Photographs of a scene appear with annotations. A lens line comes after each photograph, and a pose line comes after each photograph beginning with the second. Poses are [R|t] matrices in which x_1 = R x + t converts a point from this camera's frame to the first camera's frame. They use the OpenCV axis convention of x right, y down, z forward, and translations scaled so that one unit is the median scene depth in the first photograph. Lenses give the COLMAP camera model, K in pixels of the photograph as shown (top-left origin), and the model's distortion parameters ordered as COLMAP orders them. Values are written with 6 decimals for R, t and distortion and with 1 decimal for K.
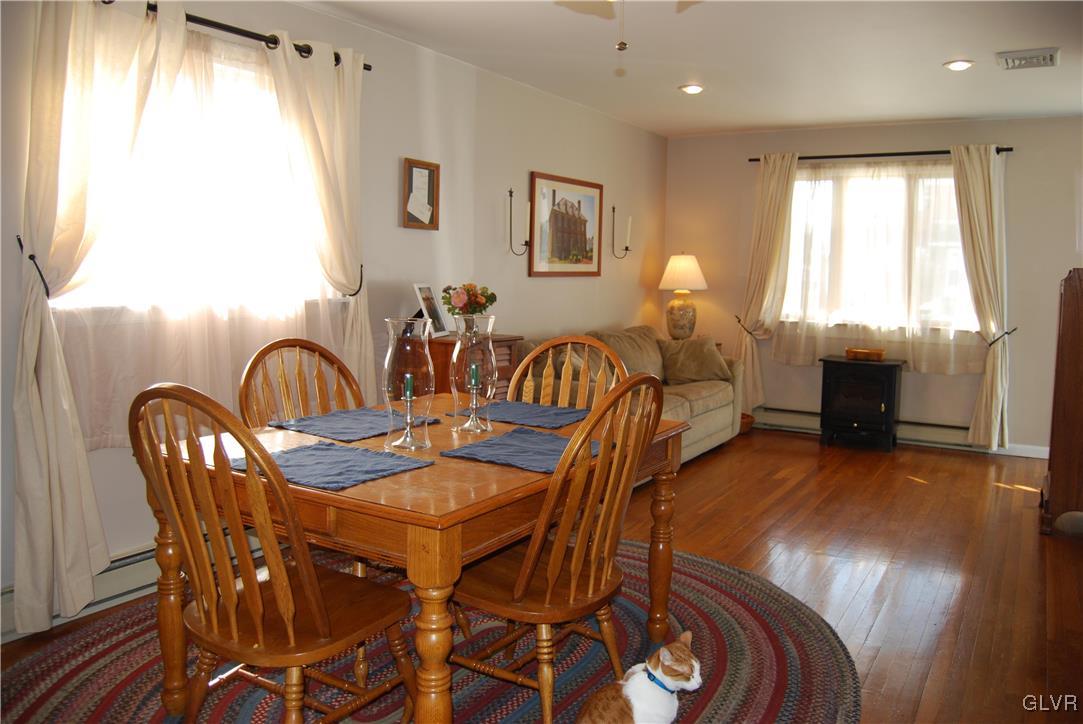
lens RADIAL K [[844.8, 0, 549.8], [0, 844.8, 351.2], [0, 0, 1]] dist [-0.096278, 0.035890]
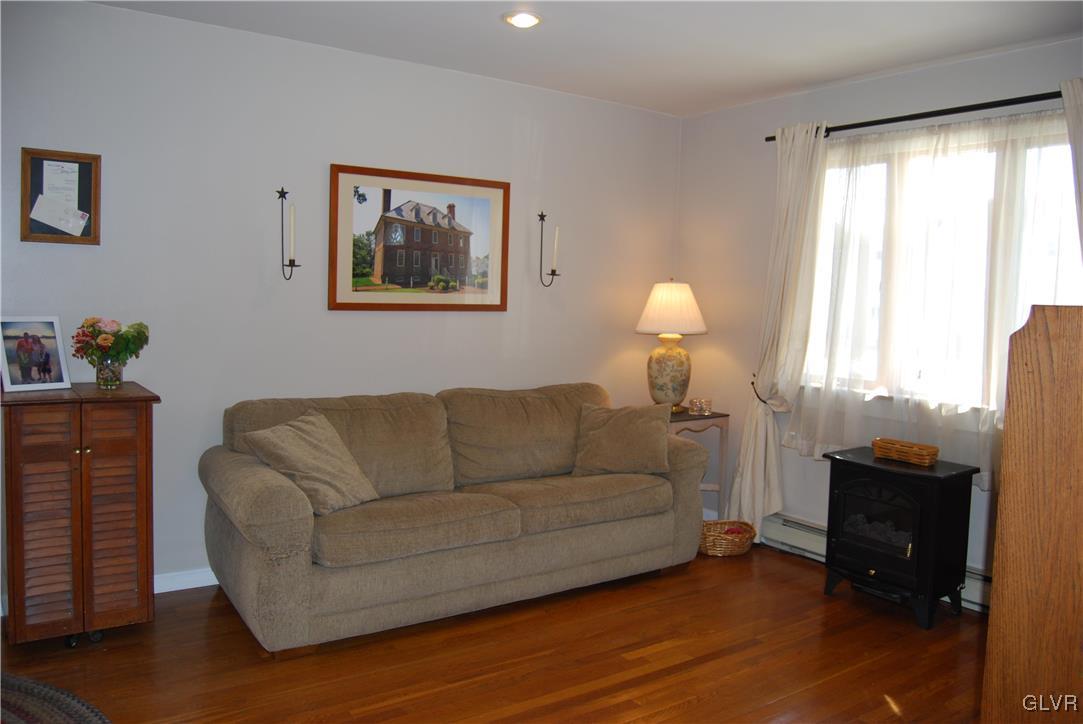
lens RADIAL K [[844.8, 0, 551.8], [0, 844.8, 351.5], [0, 0, 1]] dist [-0.096278, 0.035890]
pose [[0.918169, 0.037074, -0.394451, 0.393549], [-0.052179, 0.998255, -0.027633, -0.038947], [0.392738, 0.045954, 0.918502, 0.380123]]
